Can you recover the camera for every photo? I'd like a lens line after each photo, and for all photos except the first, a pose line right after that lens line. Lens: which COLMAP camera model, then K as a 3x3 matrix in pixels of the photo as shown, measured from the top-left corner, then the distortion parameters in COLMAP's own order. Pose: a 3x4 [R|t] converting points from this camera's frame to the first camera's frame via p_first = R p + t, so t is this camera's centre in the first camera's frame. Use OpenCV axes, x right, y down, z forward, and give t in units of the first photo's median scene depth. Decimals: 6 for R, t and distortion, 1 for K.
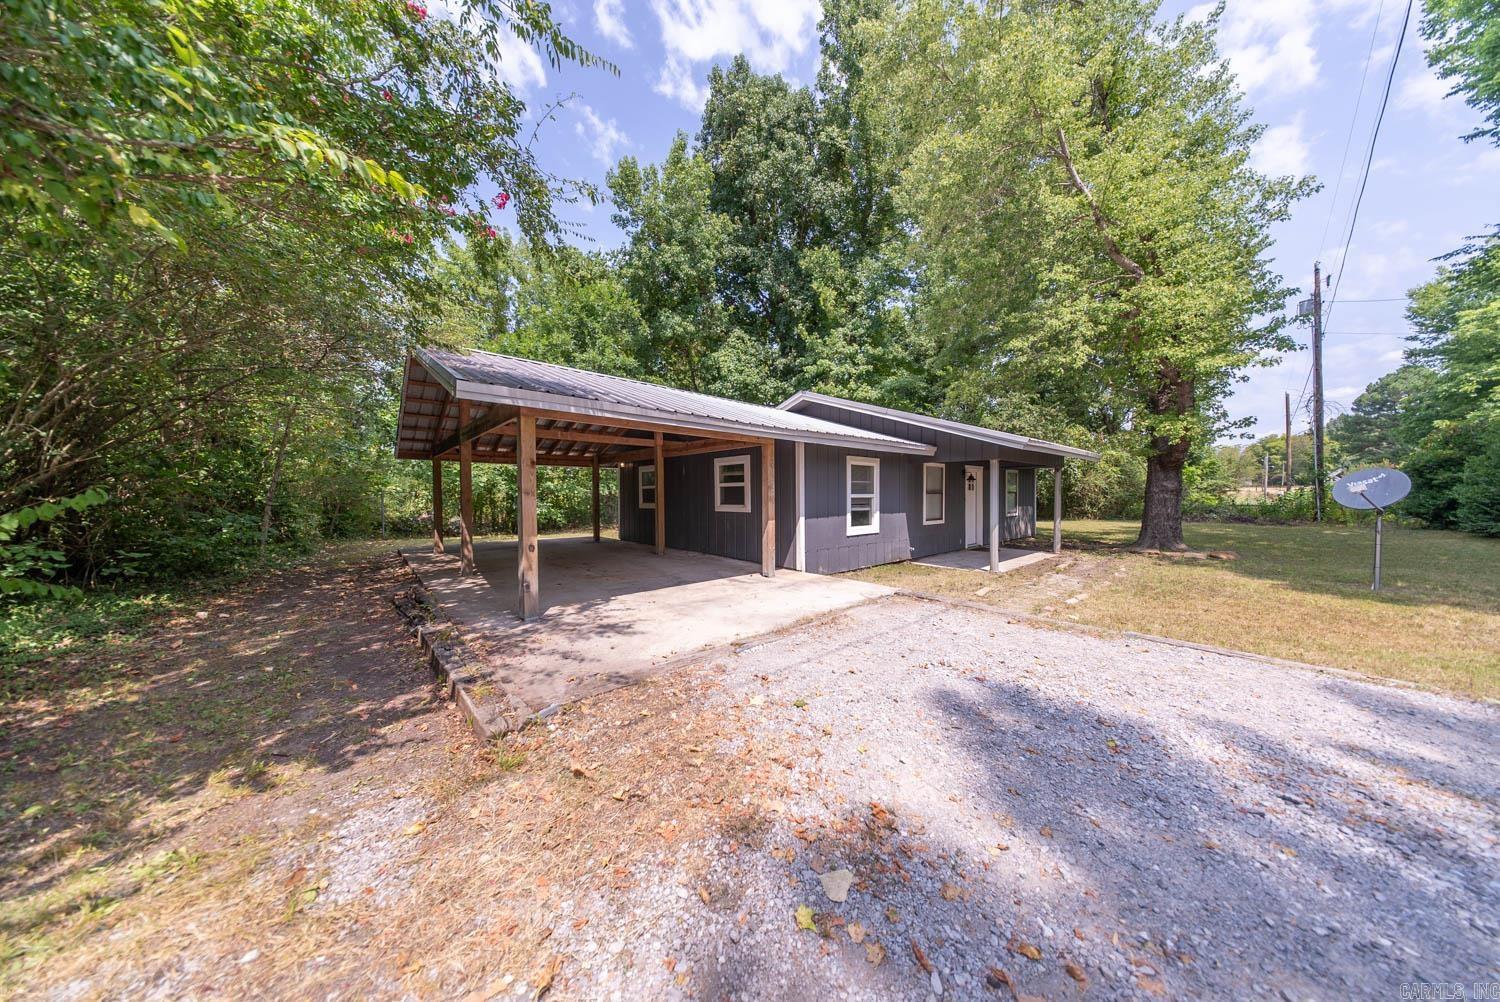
lens RADIAL K [[443.9, 0, 750.0], [0, 443.9, 501.0], [0, 0, 1]] dist [0.007327, -0.004280]
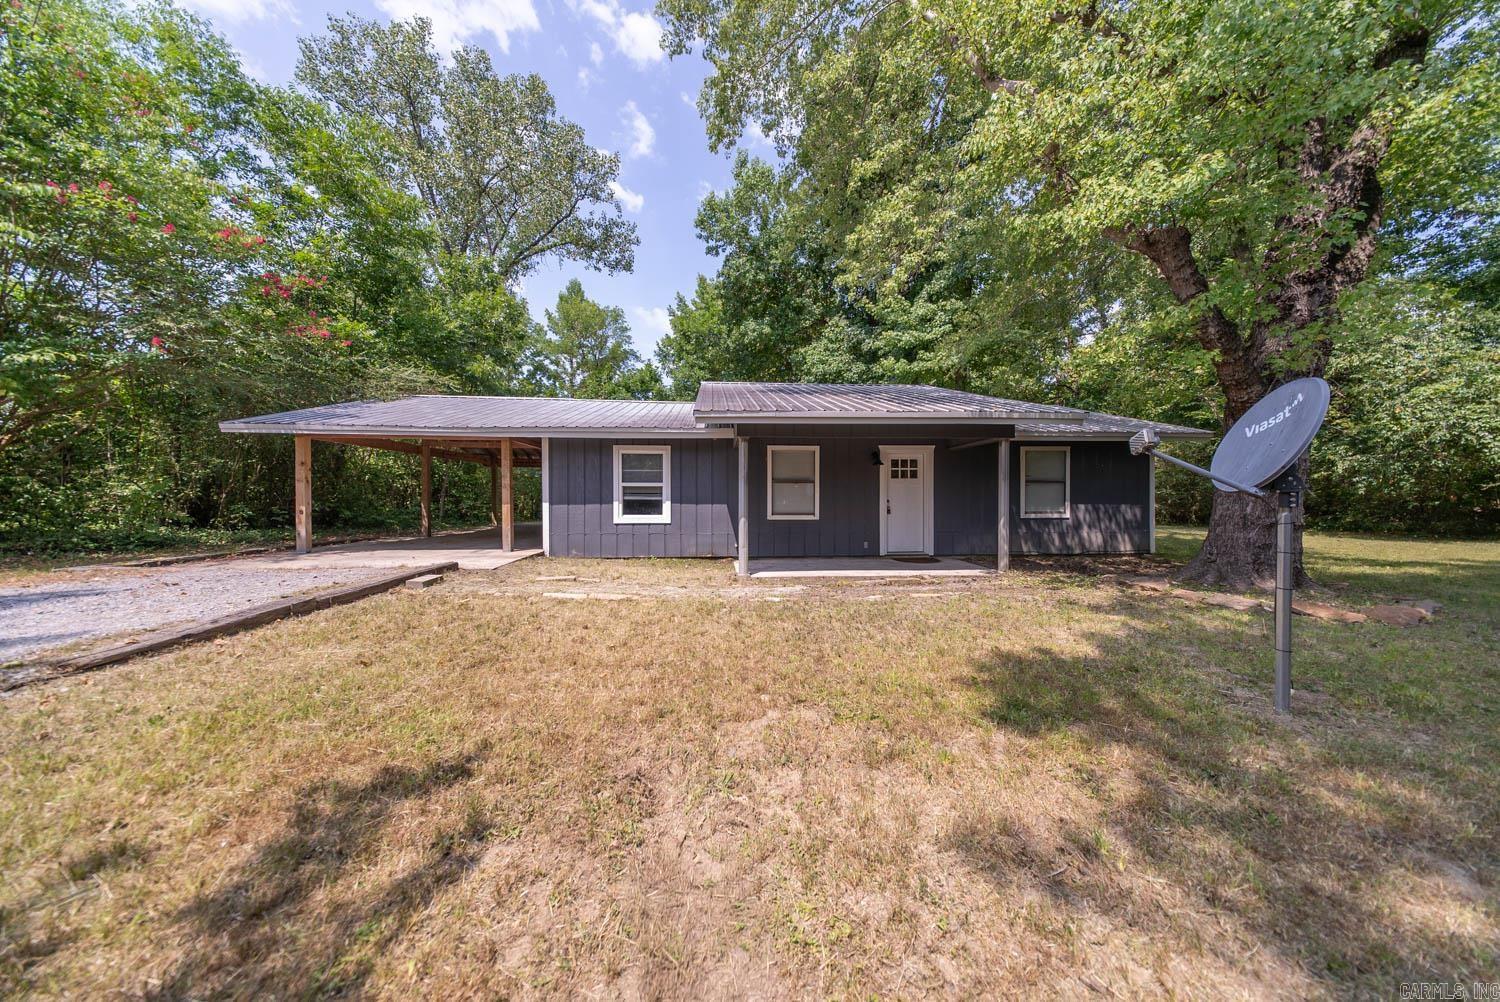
lens RADIAL K [[443.9, 0, 750.0], [0, 443.9, 501.0], [0, 0, 1]] dist [0.007327, -0.004280]
pose [[0.794742, 0.005276, -0.606925, 1.012992], [-0.008803, 0.999957, -0.002834, 0.024966], [0.606884, 0.007594, 0.794754, 0.344865]]
